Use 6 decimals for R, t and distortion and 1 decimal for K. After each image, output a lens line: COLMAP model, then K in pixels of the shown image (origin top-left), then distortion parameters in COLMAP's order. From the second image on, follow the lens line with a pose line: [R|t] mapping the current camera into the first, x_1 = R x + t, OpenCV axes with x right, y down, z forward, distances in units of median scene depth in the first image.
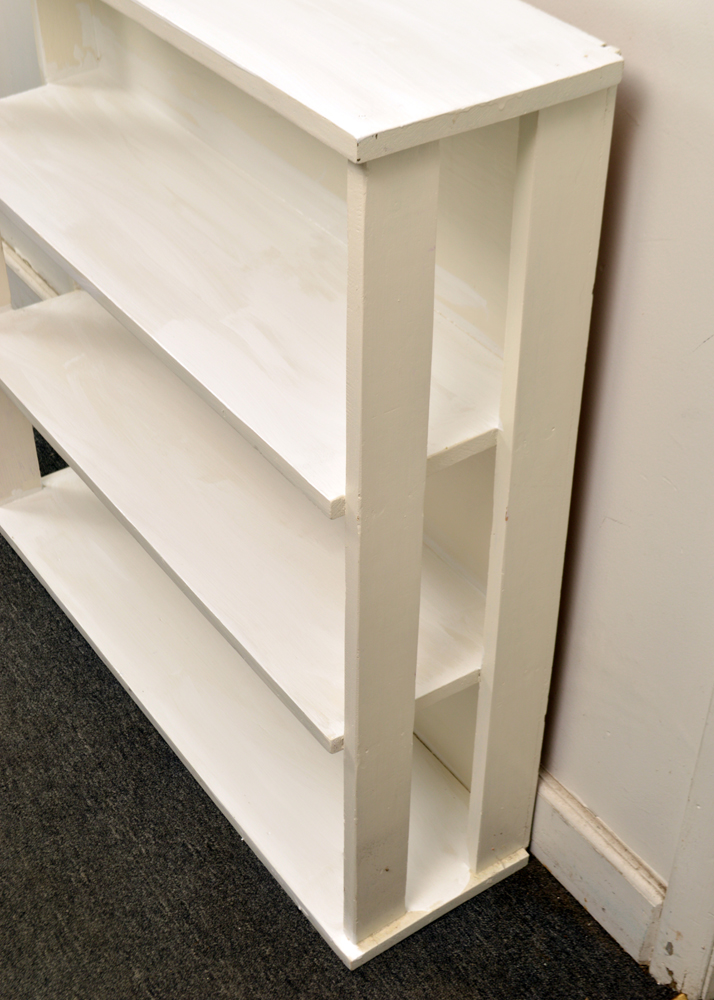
lens RADIAL K [[1504.7, 0, 357.0], [0, 1504.7, 500.0], [0, 0, 1]] dist [0.005076, -0.073826]
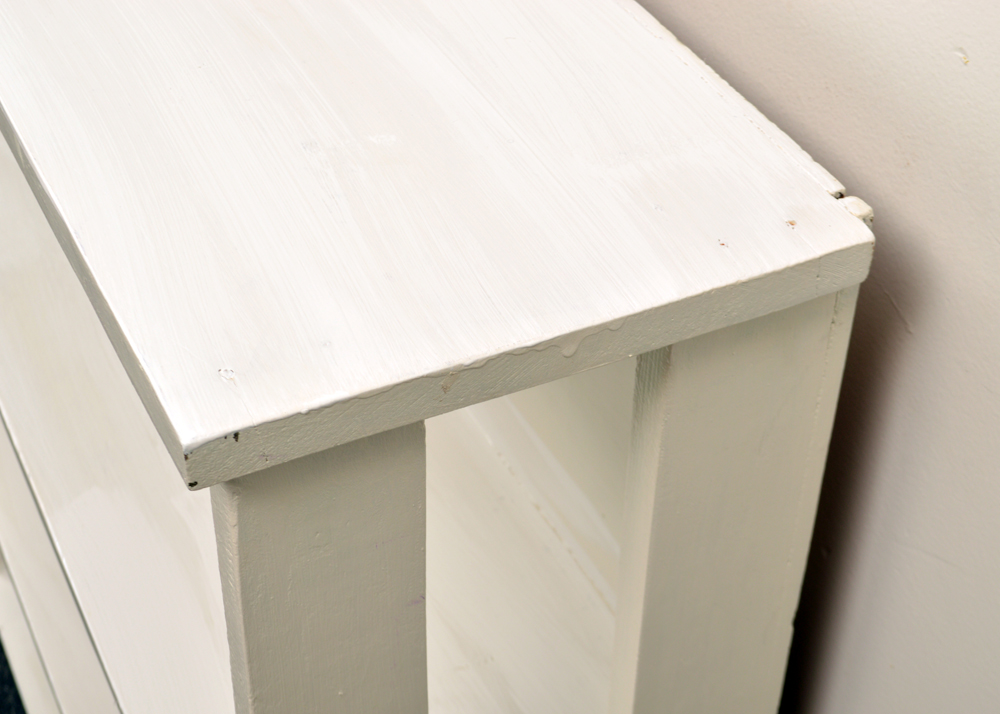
lens RADIAL K [[1694.7, 0, 500.0], [0, 1694.7, 357.0], [0, 0, 1]] dist [0.002408, 0.001566]
pose [[0.987823, 0.110847, -0.109169, 0.083391], [-0.109276, 0.993804, 0.020284, -0.170257], [0.110742, -0.008108, 0.993816, 0.316226]]
